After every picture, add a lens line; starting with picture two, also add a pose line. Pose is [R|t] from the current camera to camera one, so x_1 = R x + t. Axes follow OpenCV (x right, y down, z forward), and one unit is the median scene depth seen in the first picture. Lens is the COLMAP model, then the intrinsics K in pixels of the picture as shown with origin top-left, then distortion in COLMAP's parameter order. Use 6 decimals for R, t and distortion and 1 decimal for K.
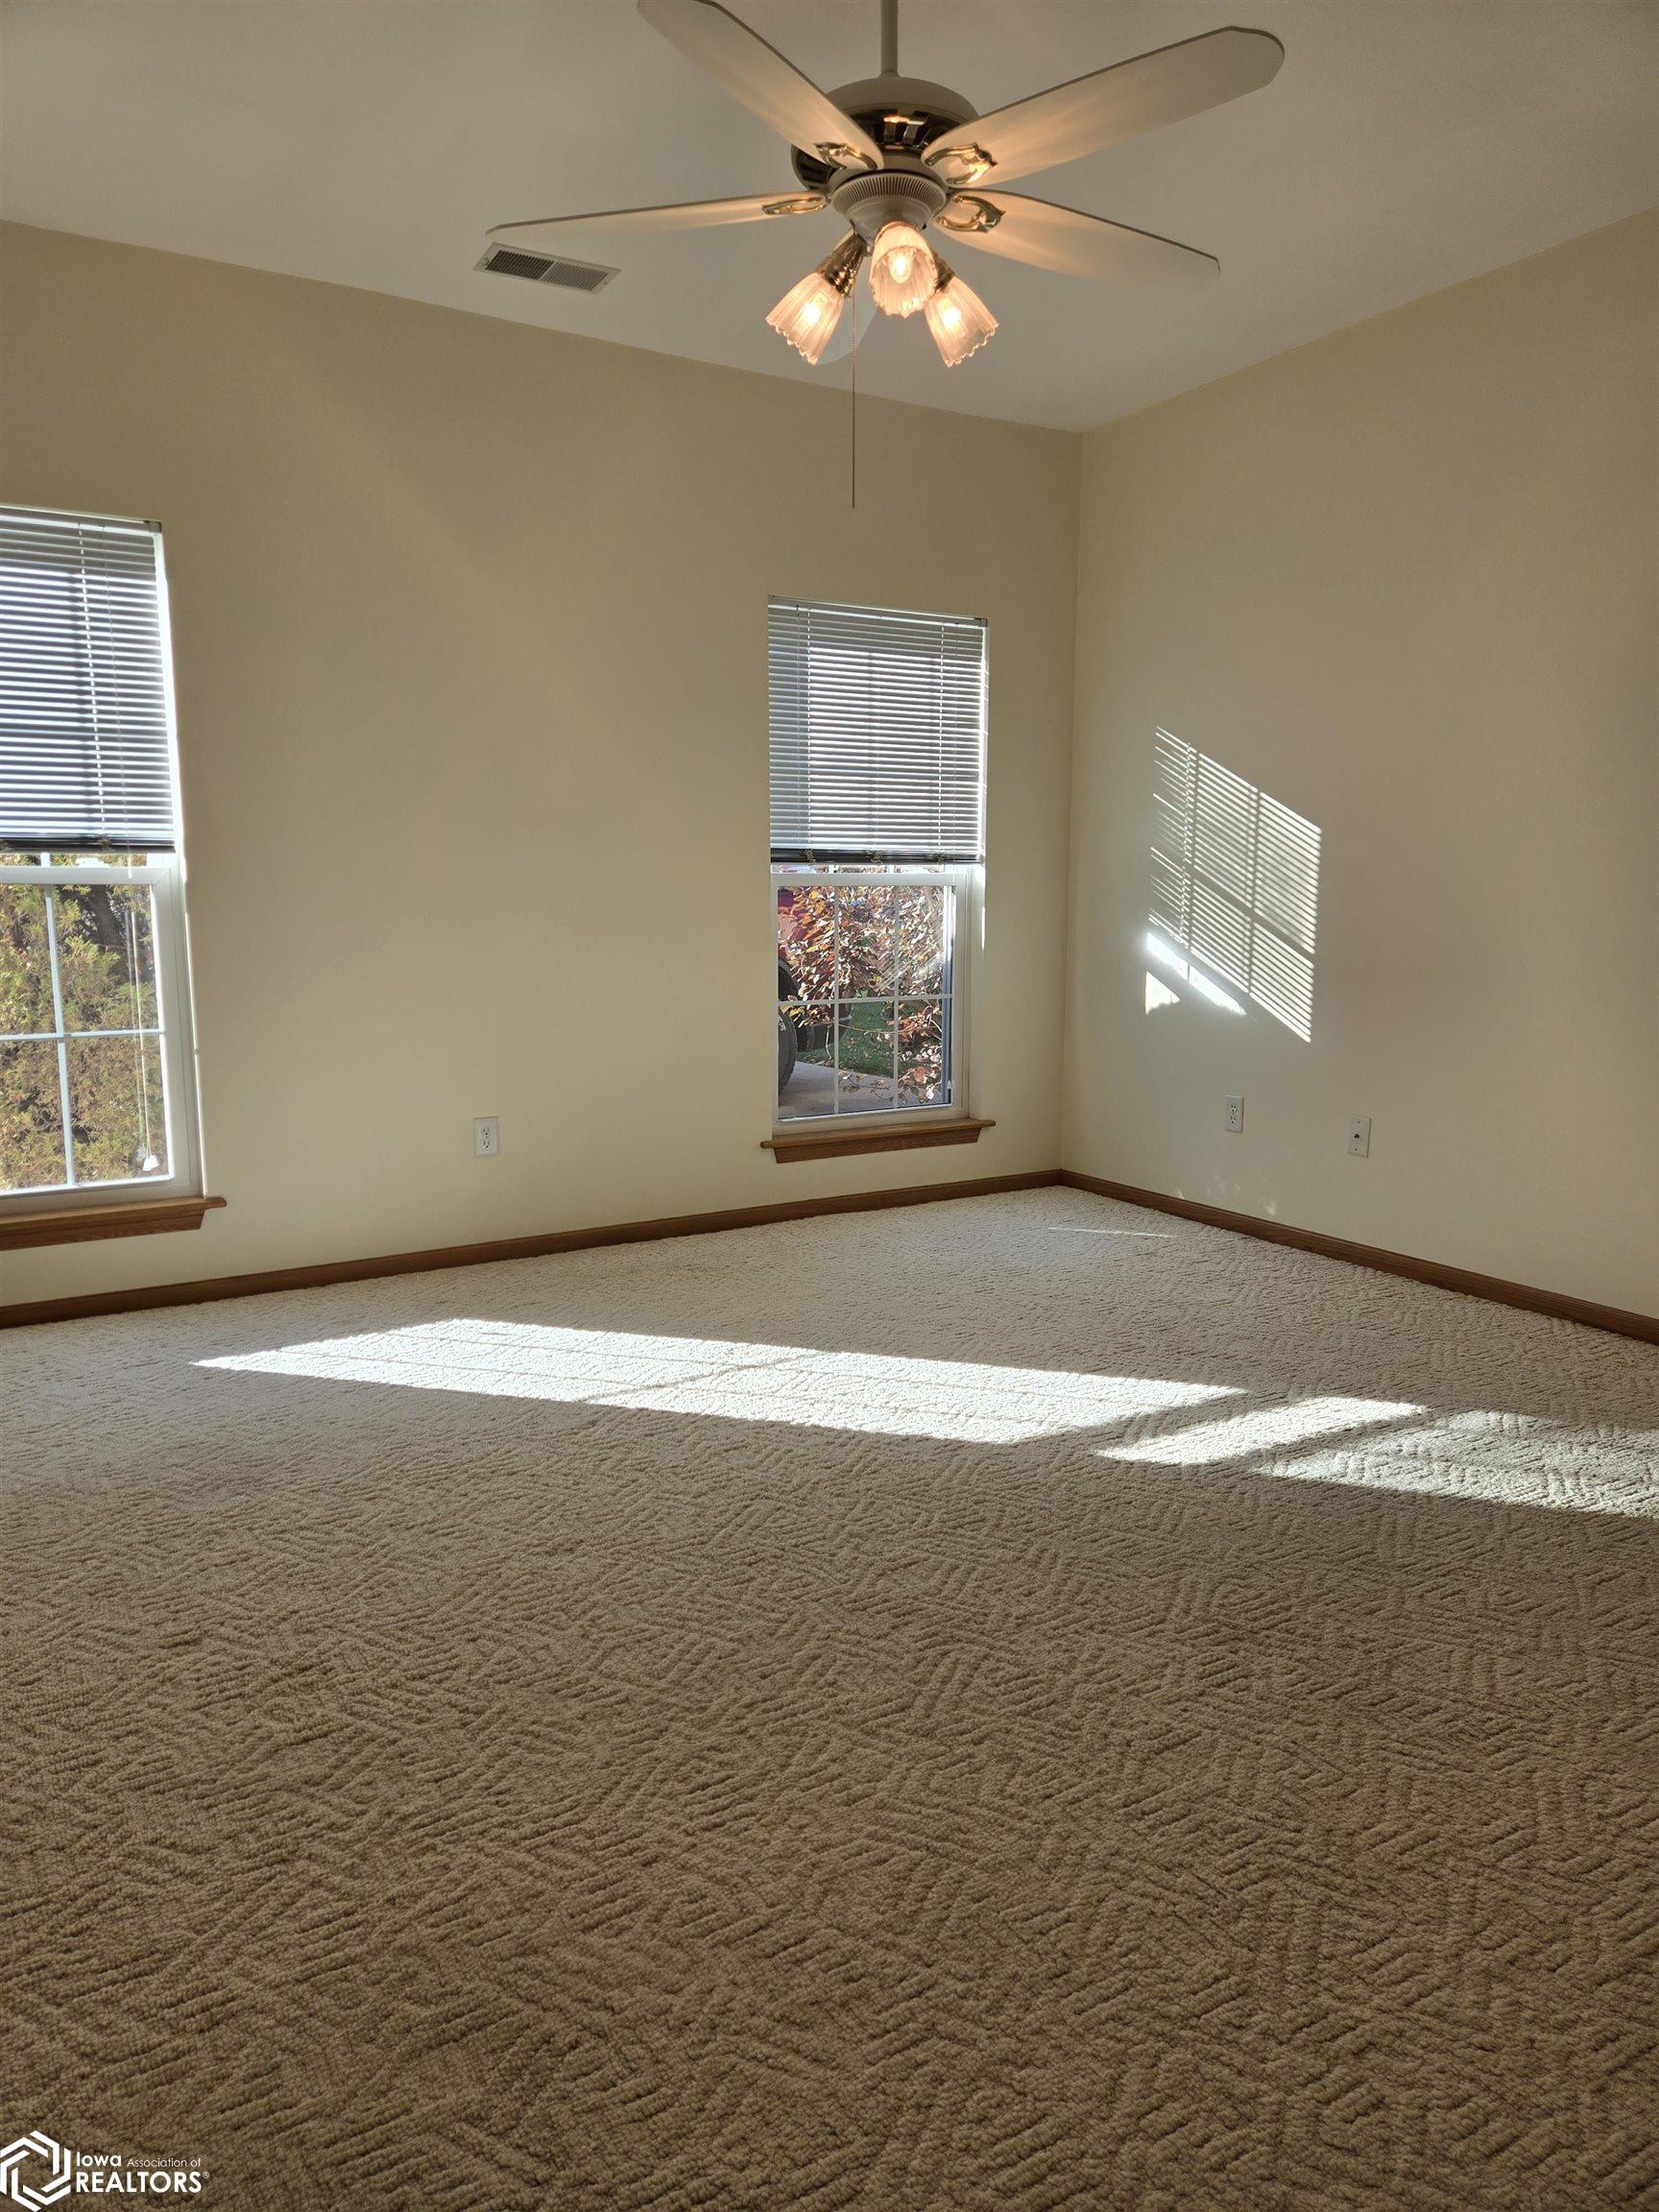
lens RADIAL K [[1464.1, 0, 812.7], [0, 1464.1, 1093.2], [0, 0, 1]] dist [0.078209, -0.071636]
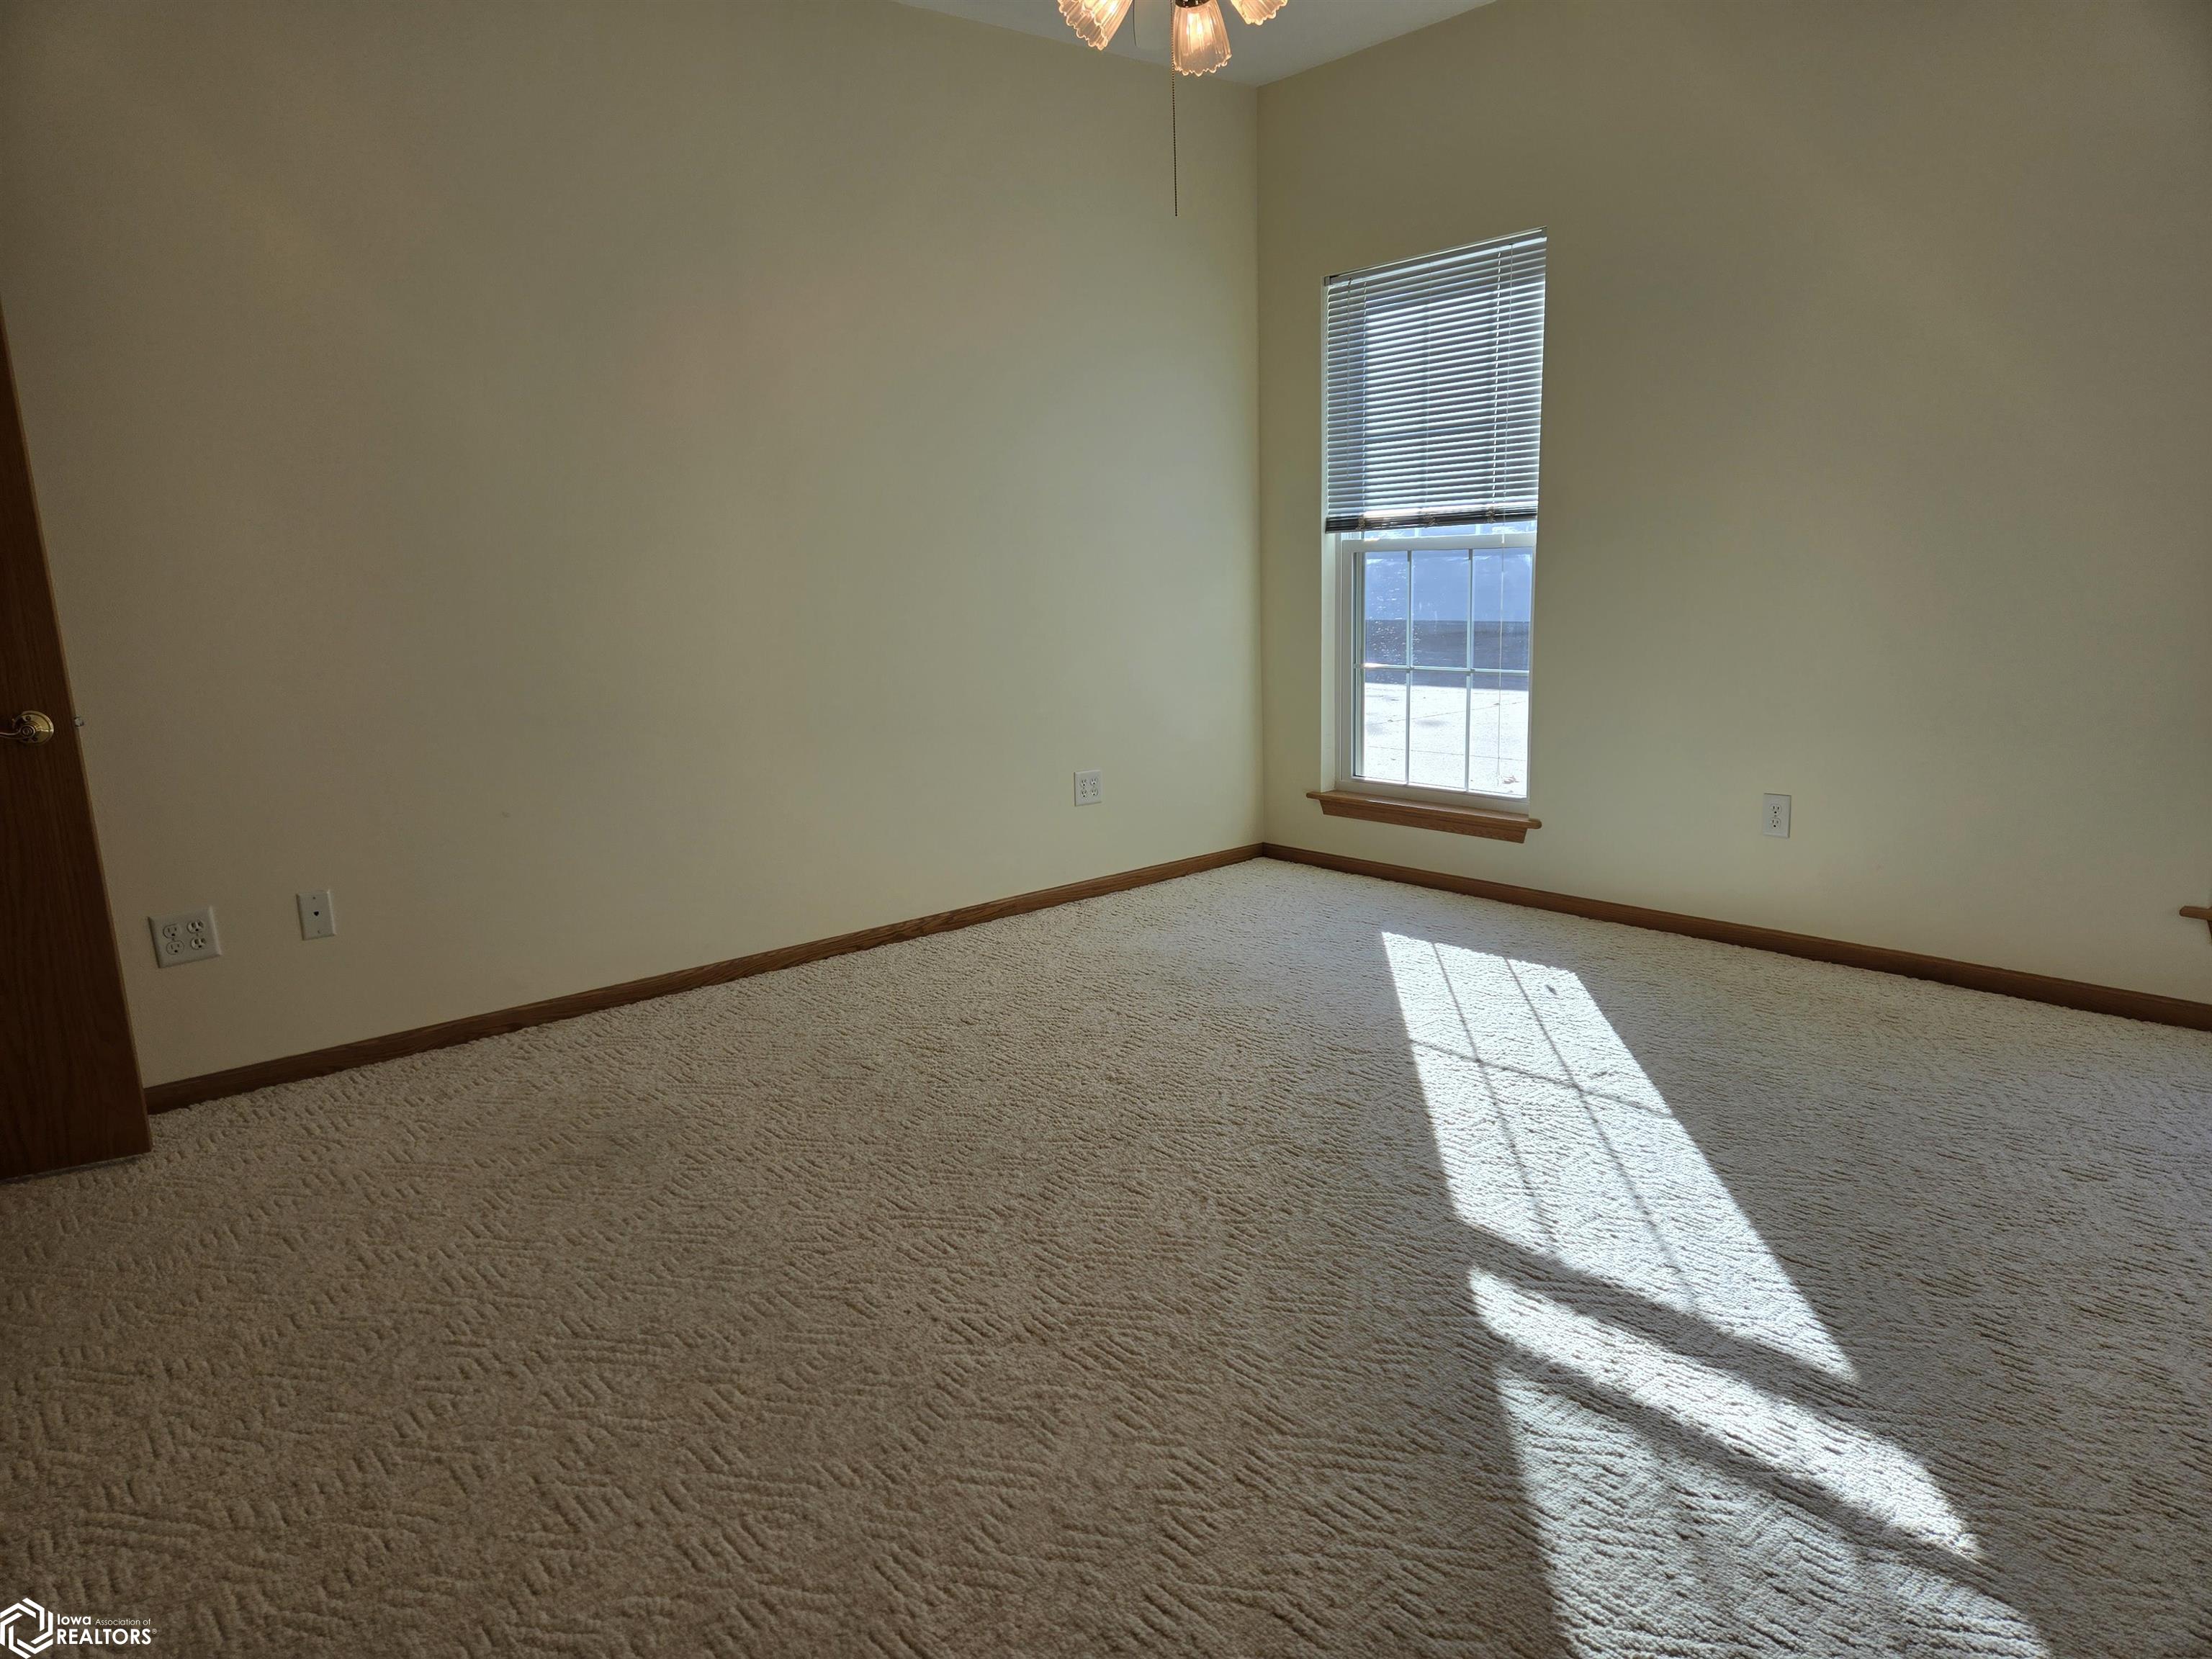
lens RADIAL K [[1464.1, 0, 1093.8], [0, 1464.1, 840.9], [0, 0, 1]] dist [0.078209, -0.071636]
pose [[0.148968, 0.185025, -0.971377, 0.780085], [-0.099286, 0.980173, 0.171474, -0.089685], [0.983845, 0.070900, 0.164385, 0.552882]]
